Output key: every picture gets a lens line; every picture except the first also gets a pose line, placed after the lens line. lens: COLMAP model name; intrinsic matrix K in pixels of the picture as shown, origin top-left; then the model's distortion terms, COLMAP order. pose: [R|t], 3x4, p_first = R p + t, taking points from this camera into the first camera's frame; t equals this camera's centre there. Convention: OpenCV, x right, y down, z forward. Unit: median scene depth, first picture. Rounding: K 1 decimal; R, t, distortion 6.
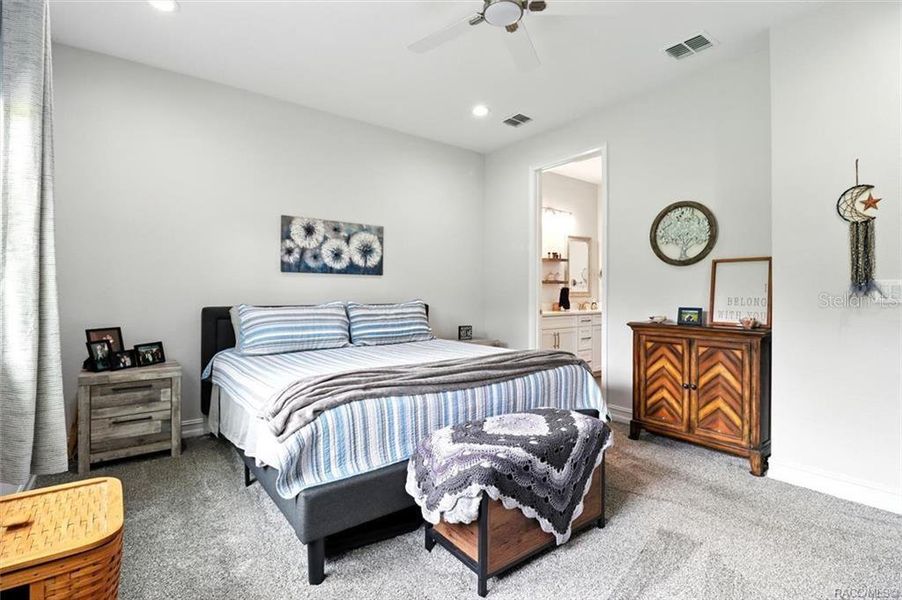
lens RADIAL K [[424.4, 0, 451.7], [0, 424.4, 297.5], [0, 0, 1]] dist [-0.005338, -0.007363]
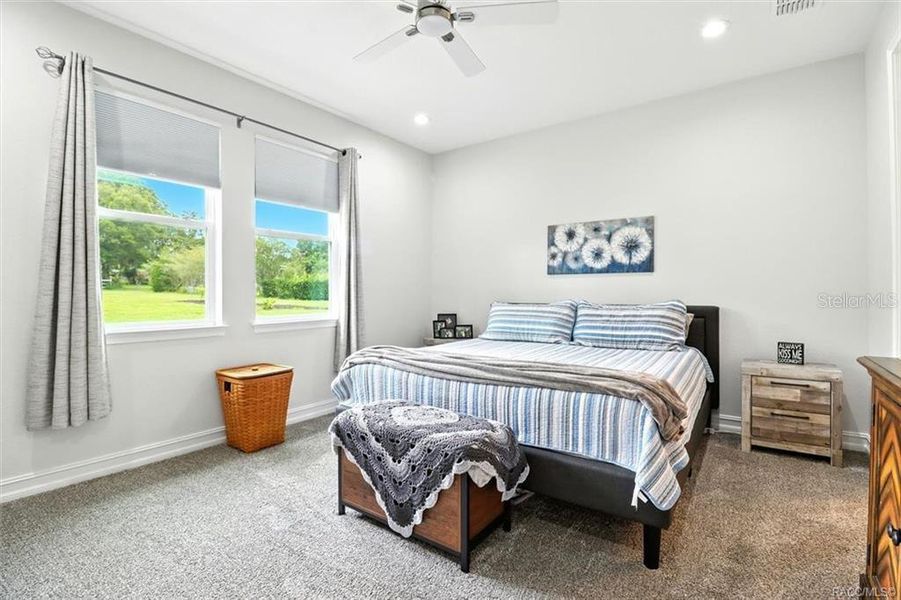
lens RADIAL K [[423.9, 0, 449.7], [0, 423.9, 301.2], [0, 0, 1]] dist [-0.005338, -0.007363]
pose [[0.280891, 0.016141, -0.959604, 0.631634], [-0.006854, 0.999867, 0.014812, -0.002869], [0.959715, 0.002417, 0.280964, 0.405779]]
